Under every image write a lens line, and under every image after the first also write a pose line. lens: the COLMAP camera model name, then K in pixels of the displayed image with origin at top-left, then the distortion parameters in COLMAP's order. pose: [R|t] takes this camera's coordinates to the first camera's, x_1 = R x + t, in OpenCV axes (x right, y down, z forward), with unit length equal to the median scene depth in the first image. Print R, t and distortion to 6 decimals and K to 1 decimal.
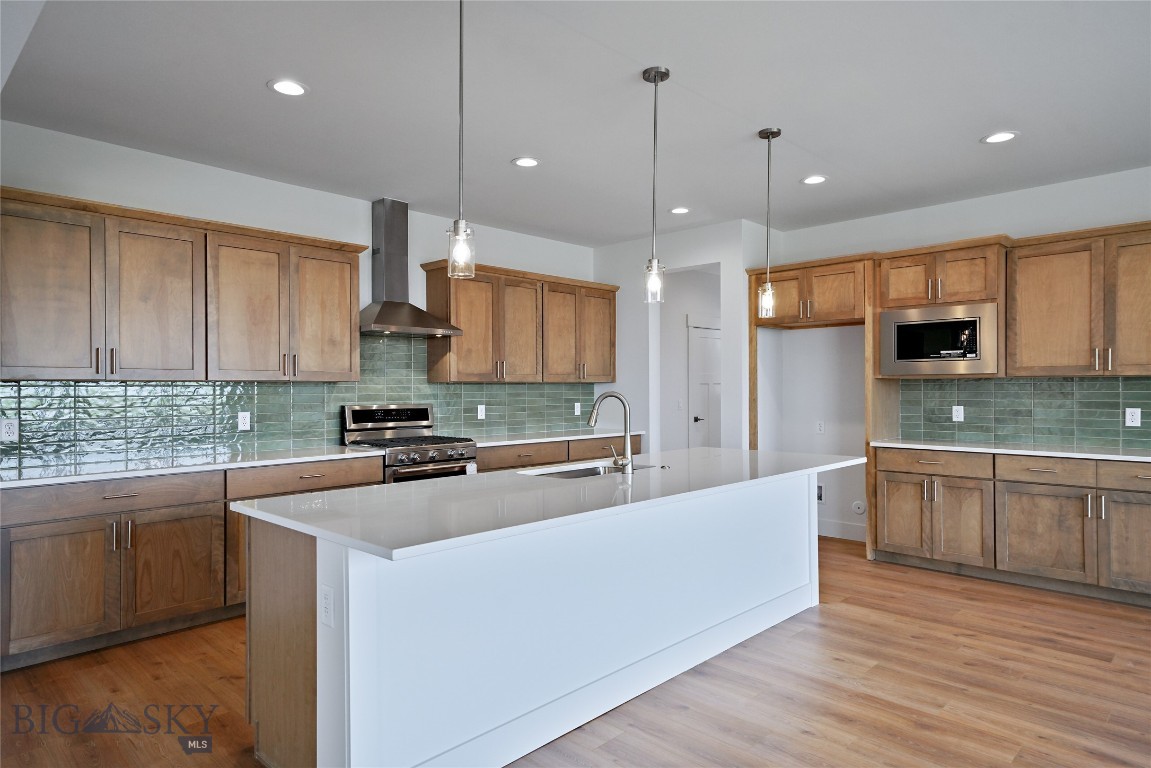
lens RADIAL K [[721.0, 0, 541.7], [0, 721.0, 368.6], [0, 0, 1]] dist [0.021621, 0.002448]
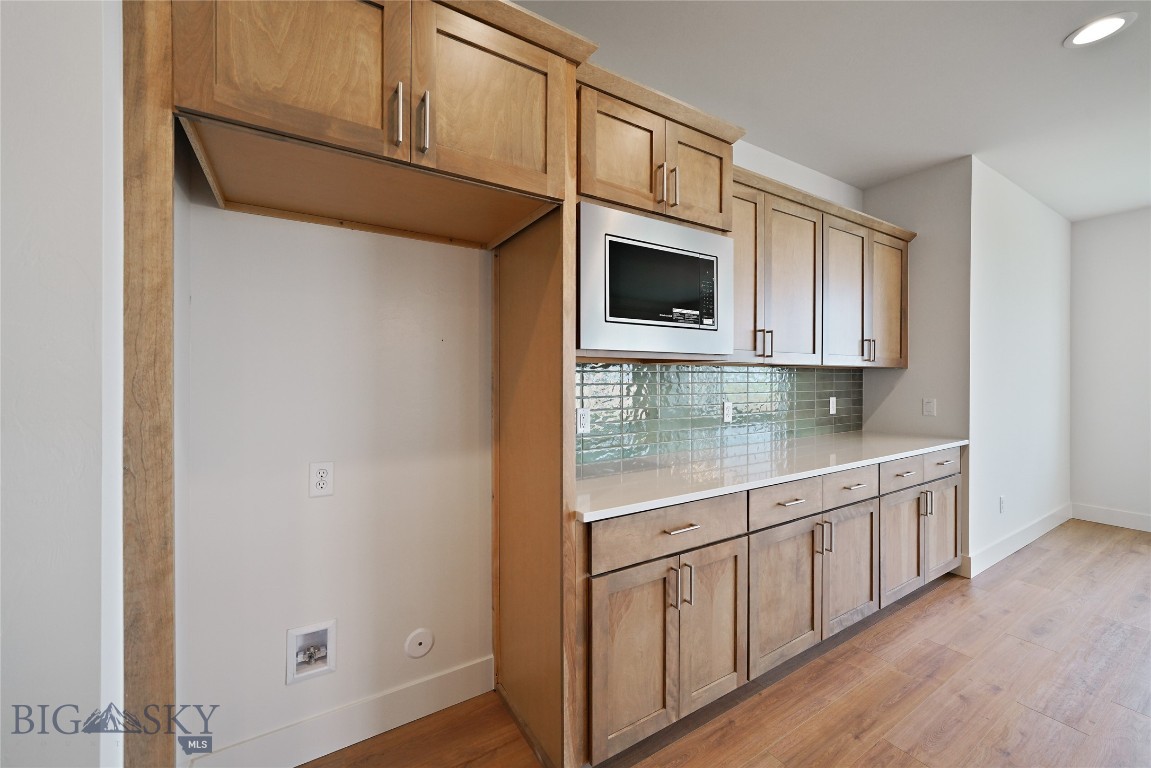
lens RADIAL K [[449.0, 0, 576.7], [0, 449.0, 381.1], [0, 0, 1]] dist [-0.001656, -0.000124]
pose [[0.236567, -0.005297, 0.971601, 0.117285], [-0.027963, 0.999534, 0.012258, 0.013872], [-0.971213, -0.030068, 0.236309, 0.531632]]
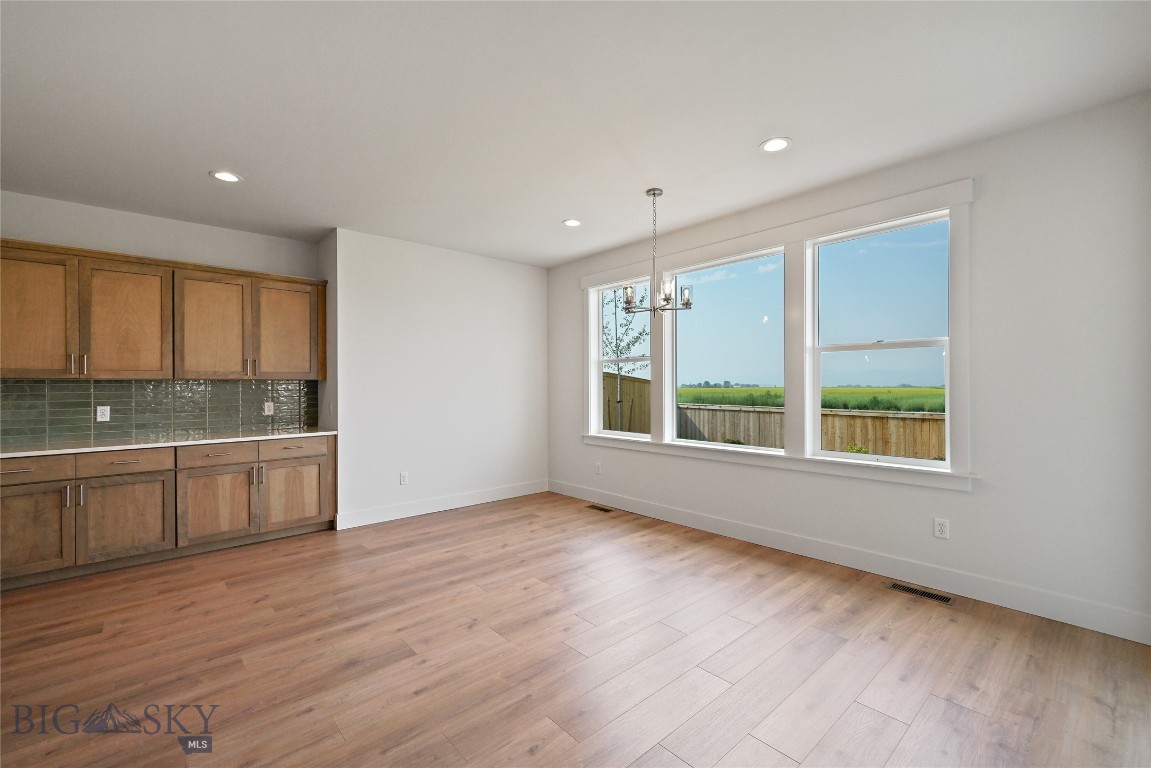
lens RADIAL K [[491.6, 0, 581.0], [0, 491.6, 386.1], [0, 0, 1]] dist [0.005647, 0.001853]
pose [[0.053148, 0.000455, 0.998587, 0.043084], [-0.020976, 0.999780, 0.000661, 0.004703], [-0.998366, -0.020982, 0.053146, 0.191195]]
